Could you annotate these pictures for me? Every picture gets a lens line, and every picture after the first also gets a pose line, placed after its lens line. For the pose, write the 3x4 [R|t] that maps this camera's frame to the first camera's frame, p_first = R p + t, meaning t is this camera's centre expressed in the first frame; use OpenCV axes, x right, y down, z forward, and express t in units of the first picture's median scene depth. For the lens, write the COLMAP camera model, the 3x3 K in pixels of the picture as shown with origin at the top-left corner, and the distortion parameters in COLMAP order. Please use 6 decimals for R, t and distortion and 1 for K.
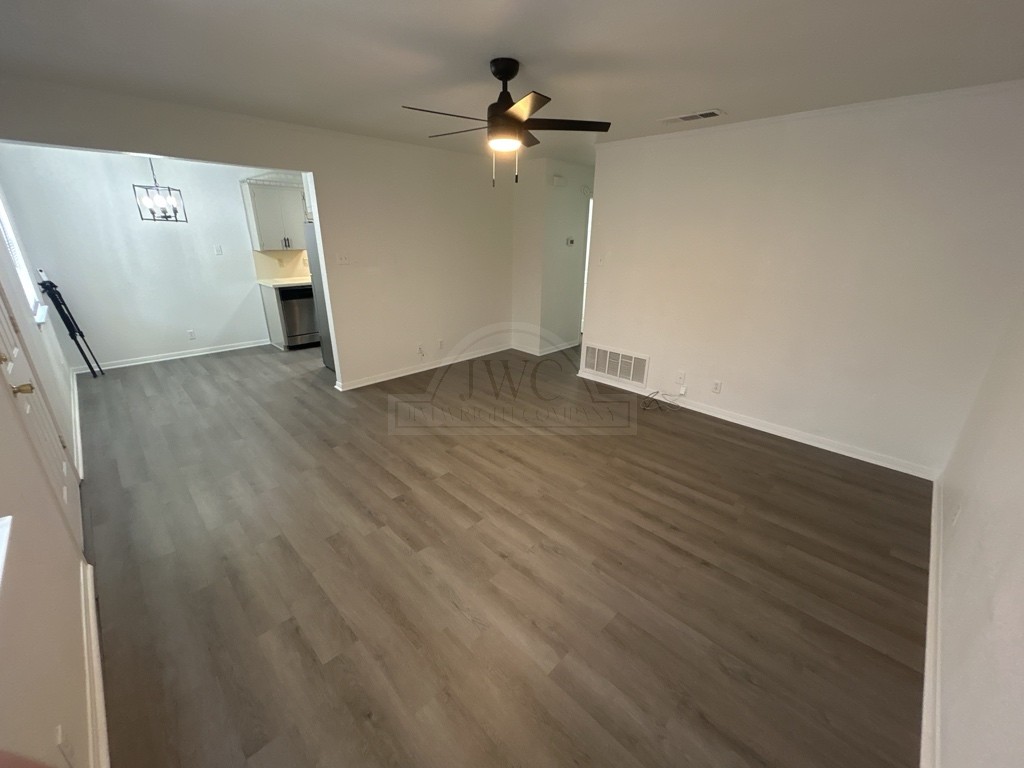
lens RADIAL K [[410.0, 0, 512.0], [0, 410.0, 384.0], [0, 0, 1]] dist [0.001076, 0.000069]
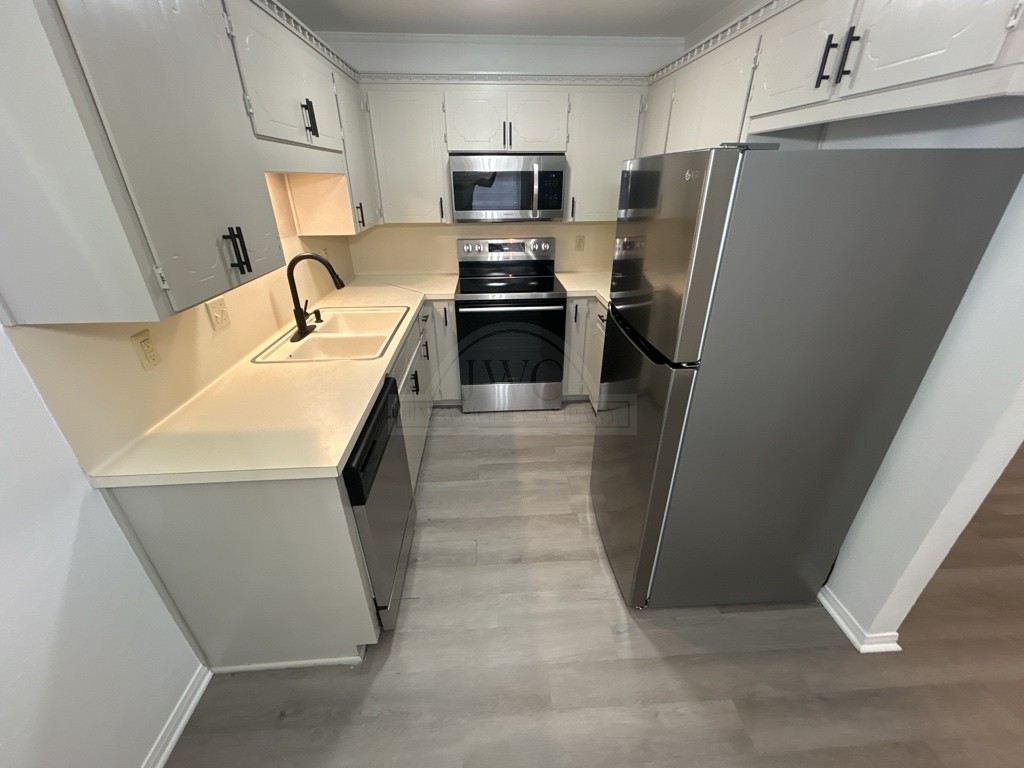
lens RADIAL K [[410.0, 0, 512.0], [0, 410.0, 384.0], [0, 0, 1]] dist [0.001076, 0.000069]
pose [[0.666798, -0.353964, 0.655812, -0.765459], [0.275628, 0.934738, 0.224265, -0.357868], [-0.692394, 0.031220, 0.720843, 0.934400]]
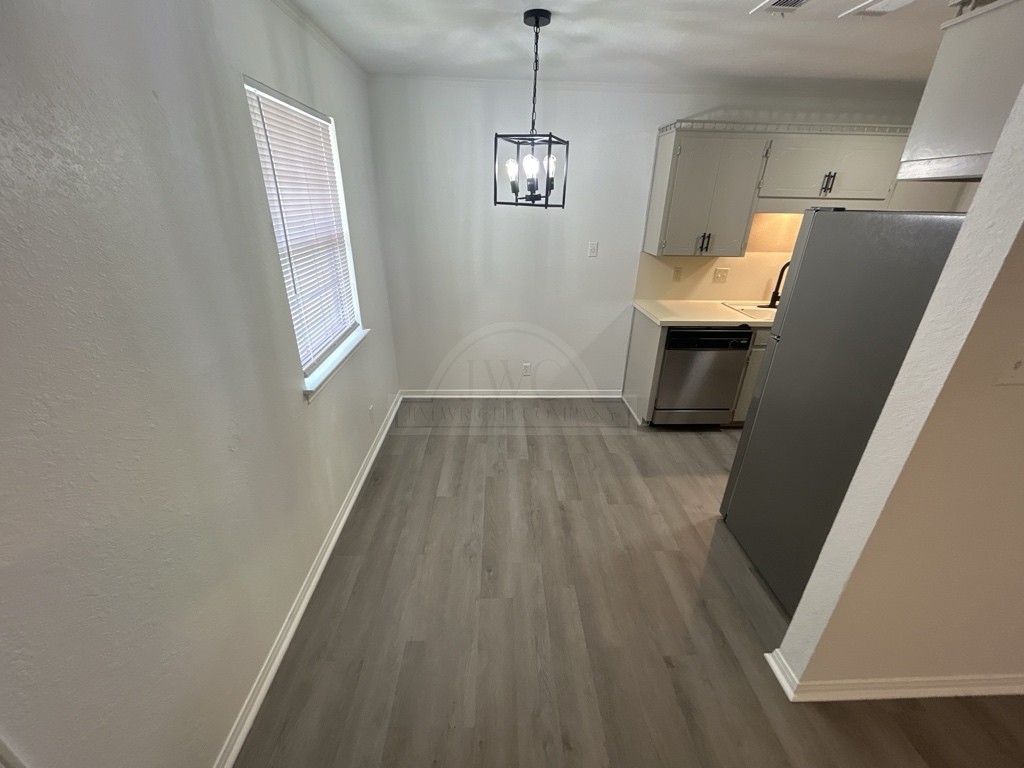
lens RADIAL K [[410.0, 0, 512.0], [0, 410.0, 384.0], [0, 0, 1]] dist [0.001076, 0.000069]
pose [[0.727448, 0.276945, -0.627791, -0.428621], [-0.242855, 0.959624, 0.141925, -0.225860], [0.641749, 0.049219, 0.765334, 0.543623]]
